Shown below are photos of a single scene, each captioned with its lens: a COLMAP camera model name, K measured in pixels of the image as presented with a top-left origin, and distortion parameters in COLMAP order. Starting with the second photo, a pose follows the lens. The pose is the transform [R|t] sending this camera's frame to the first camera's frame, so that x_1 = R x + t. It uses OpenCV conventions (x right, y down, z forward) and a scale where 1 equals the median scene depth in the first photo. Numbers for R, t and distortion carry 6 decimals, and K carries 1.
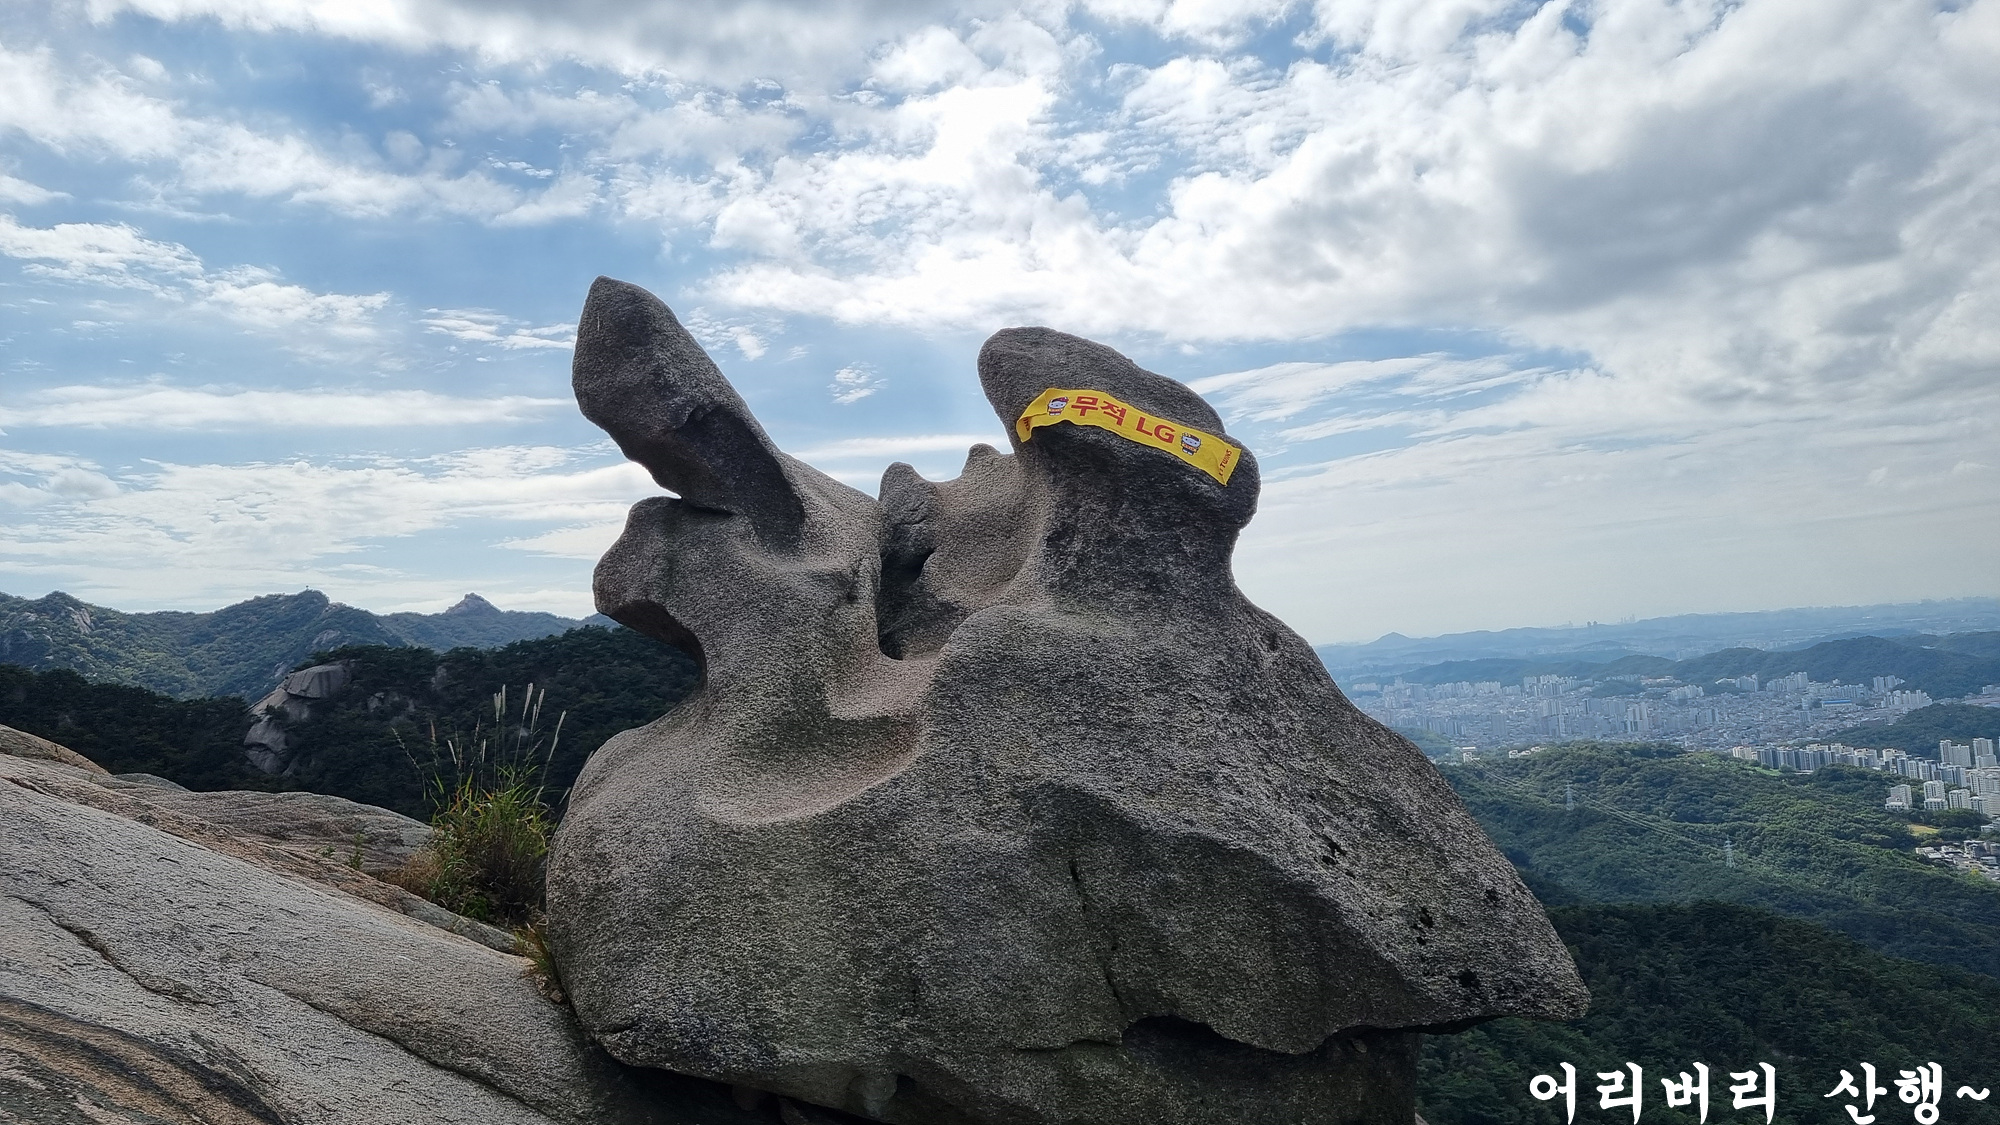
lens RADIAL K [[1498.5, 0, 995.1], [0, 1498.5, 564.1], [0, 0, 1]] dist [0.041765, -0.013408]
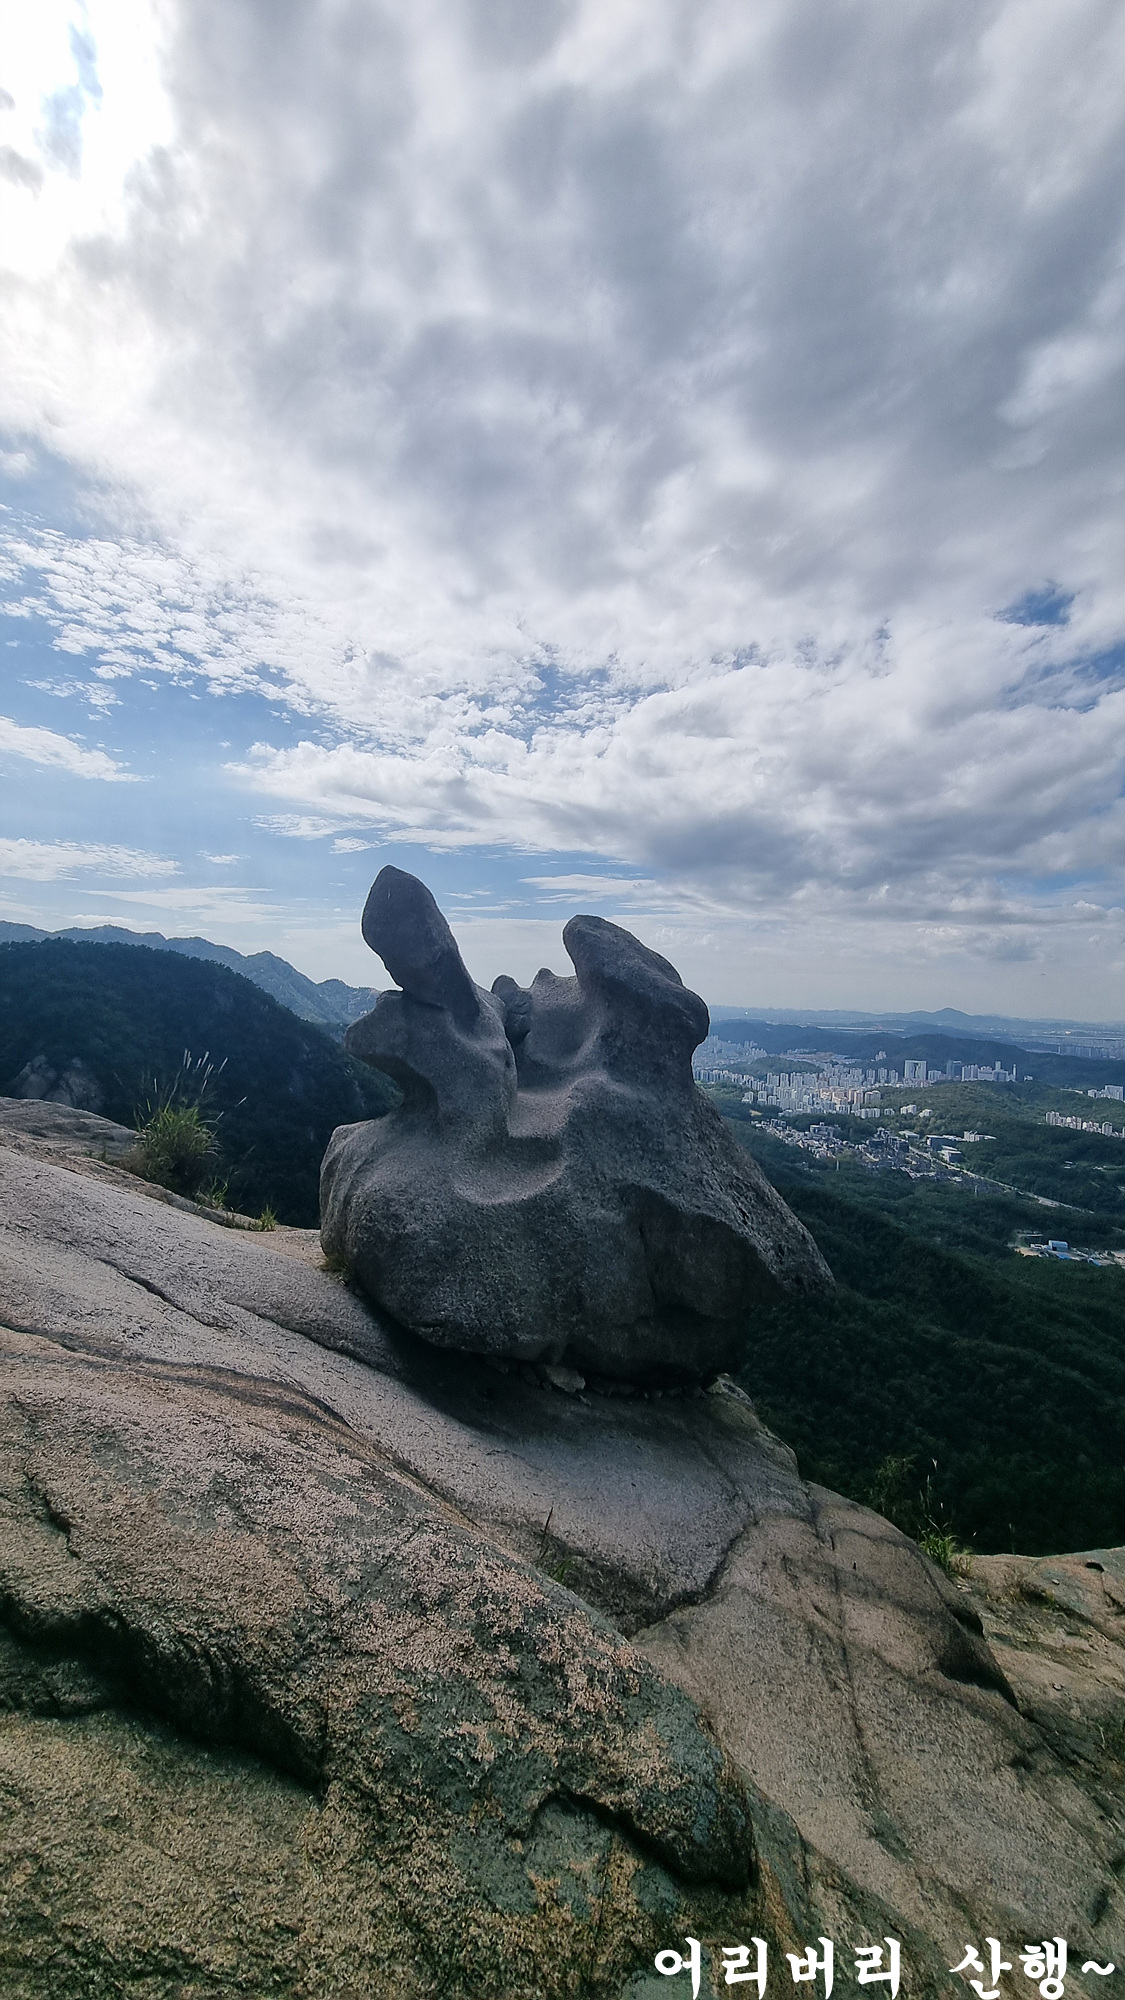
lens RADIAL K [[806.4, 0, 574.7], [0, 806.4, 989.0], [0, 0, 1]] dist [-0.002886, 0.000134]
pose [[0.945077, 0.114777, 0.306033, -0.355920], [-0.129849, 0.991101, 0.029283, -0.114860], [-0.299949, -0.067413, 0.951570, 0.054231]]
